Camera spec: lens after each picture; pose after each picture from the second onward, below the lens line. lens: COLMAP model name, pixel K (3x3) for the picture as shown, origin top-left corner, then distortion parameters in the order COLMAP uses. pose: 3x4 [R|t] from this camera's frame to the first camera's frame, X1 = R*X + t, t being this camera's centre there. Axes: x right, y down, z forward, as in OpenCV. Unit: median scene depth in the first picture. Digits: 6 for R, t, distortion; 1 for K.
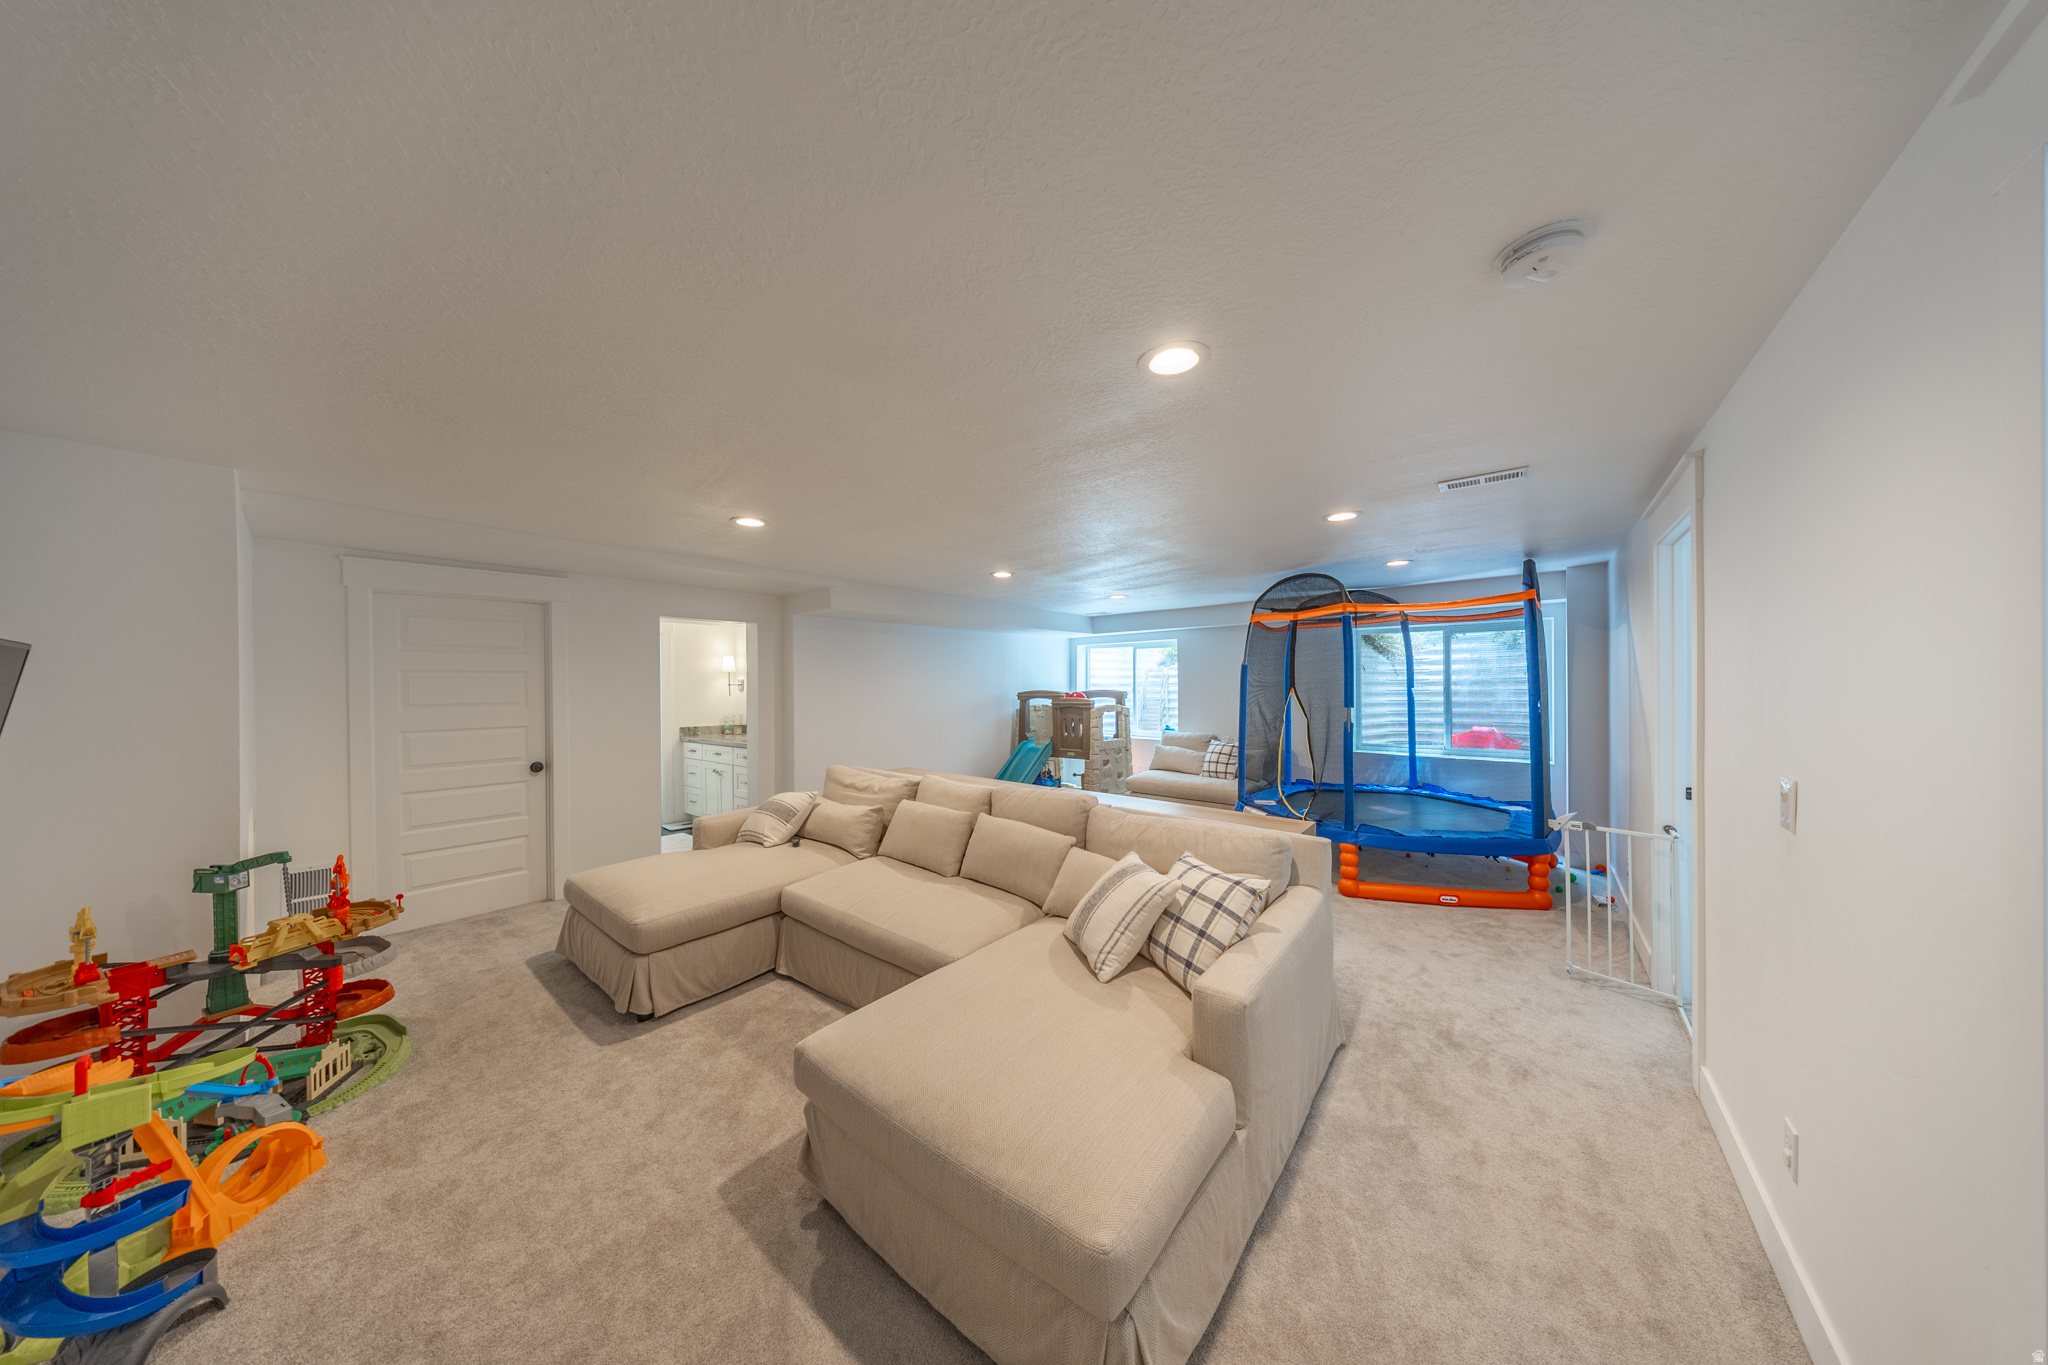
lens RADIAL K [[596.9, 0, 1024.0], [0, 596.9, 682.5], [0, 0, 1]] dist [0.049327, 0.000013]
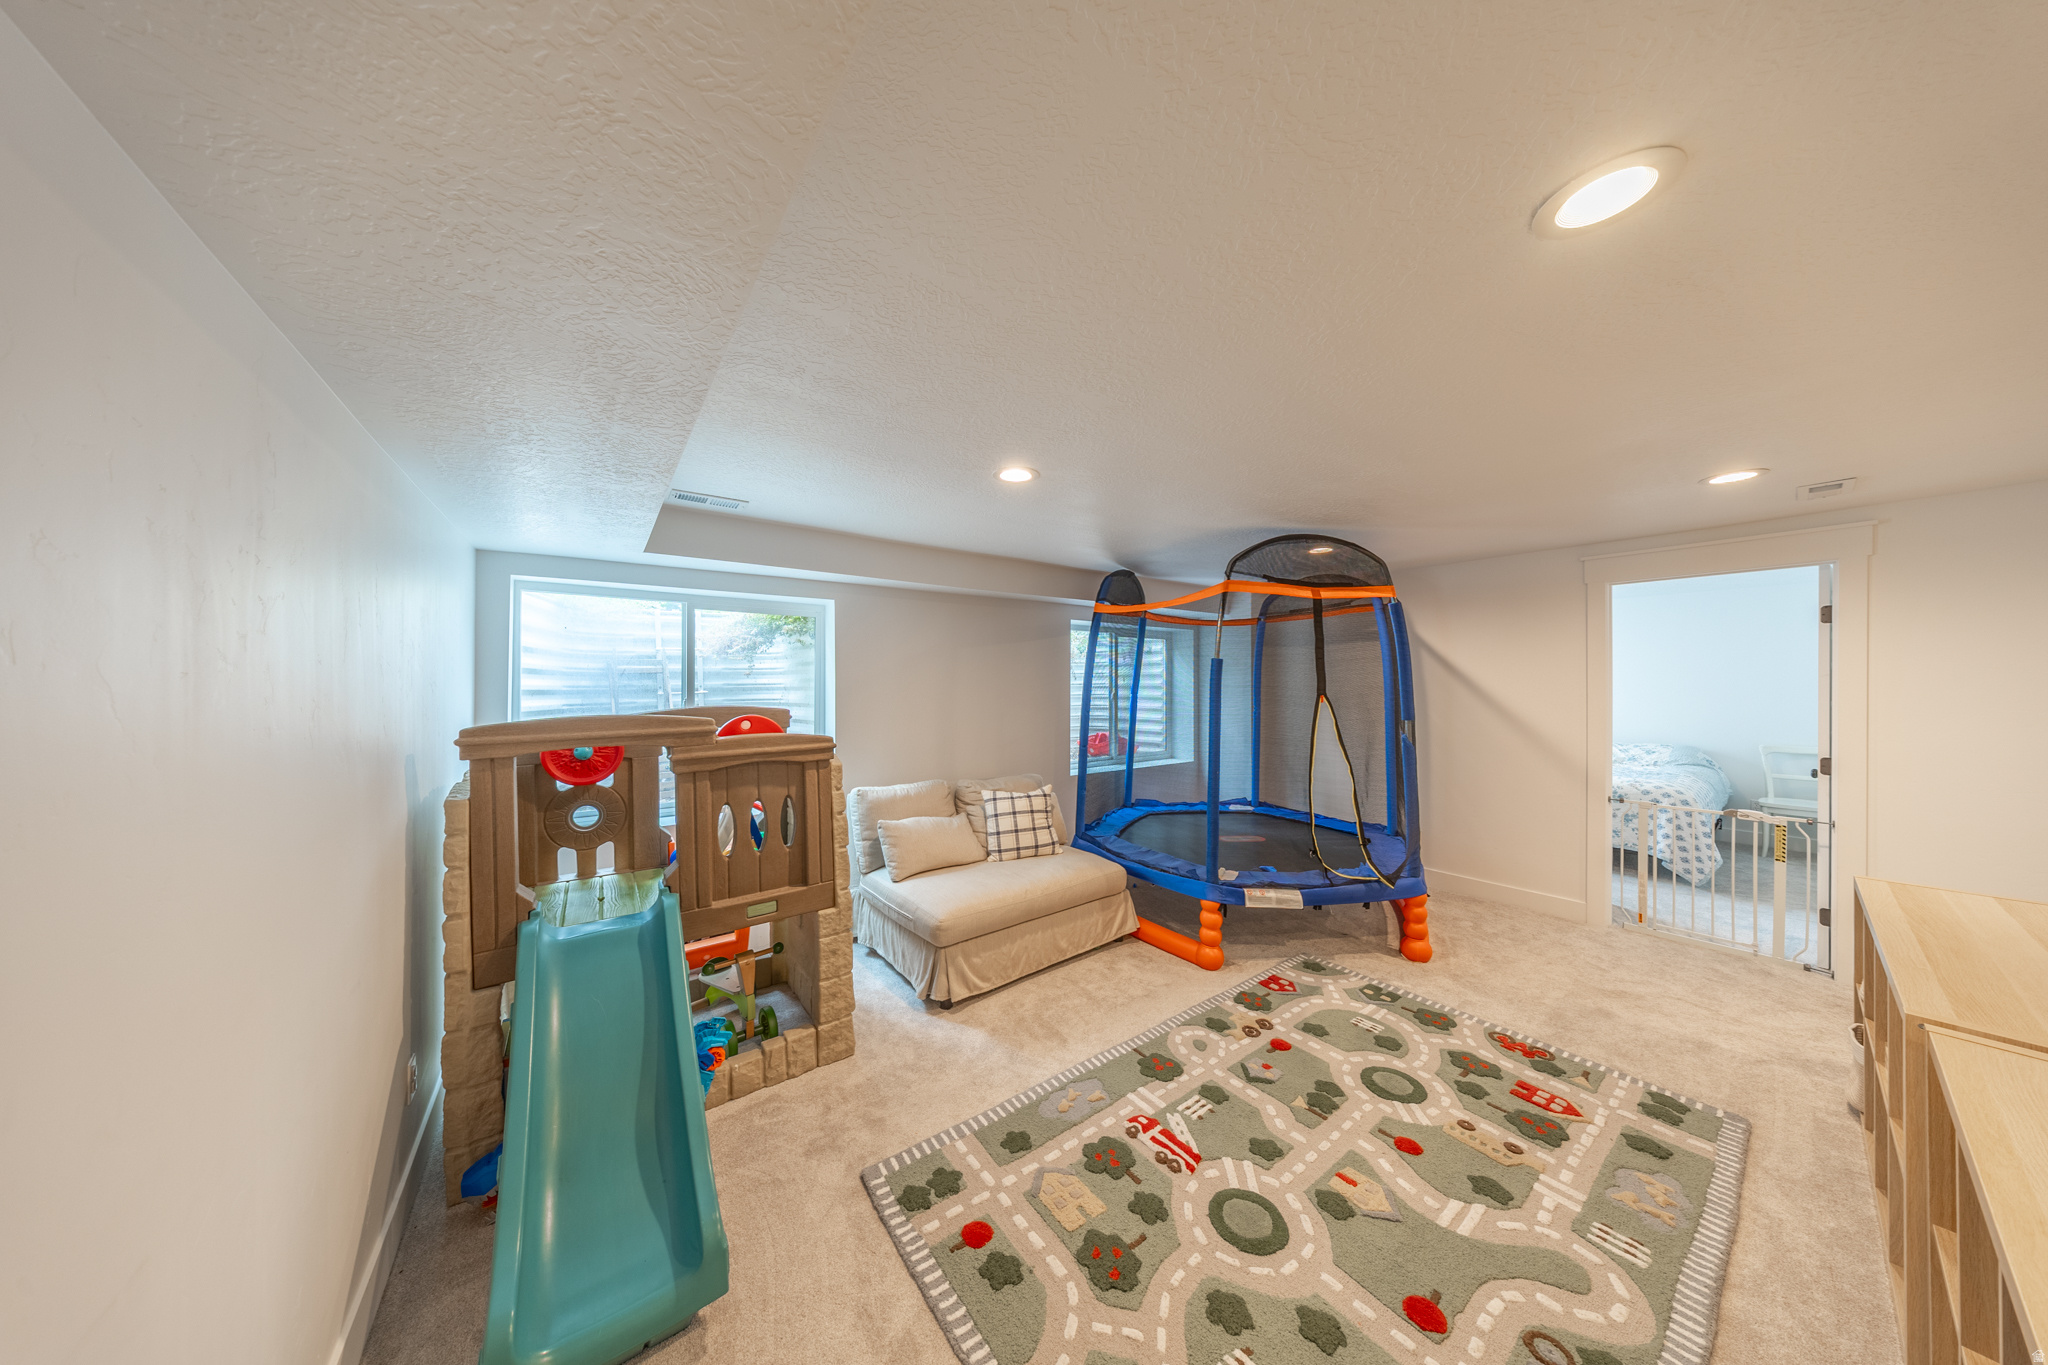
lens RADIAL K [[596.9, 0, 1024.0], [0, 596.9, 682.5], [0, 0, 1]] dist [0.049327, 0.000013]
pose [[0.247004, 0.008075, 0.968981, -0.302163], [-0.003606, 0.999966, -0.007414, 0.000343], [-0.969008, -0.001663, 0.247025, 1.105488]]
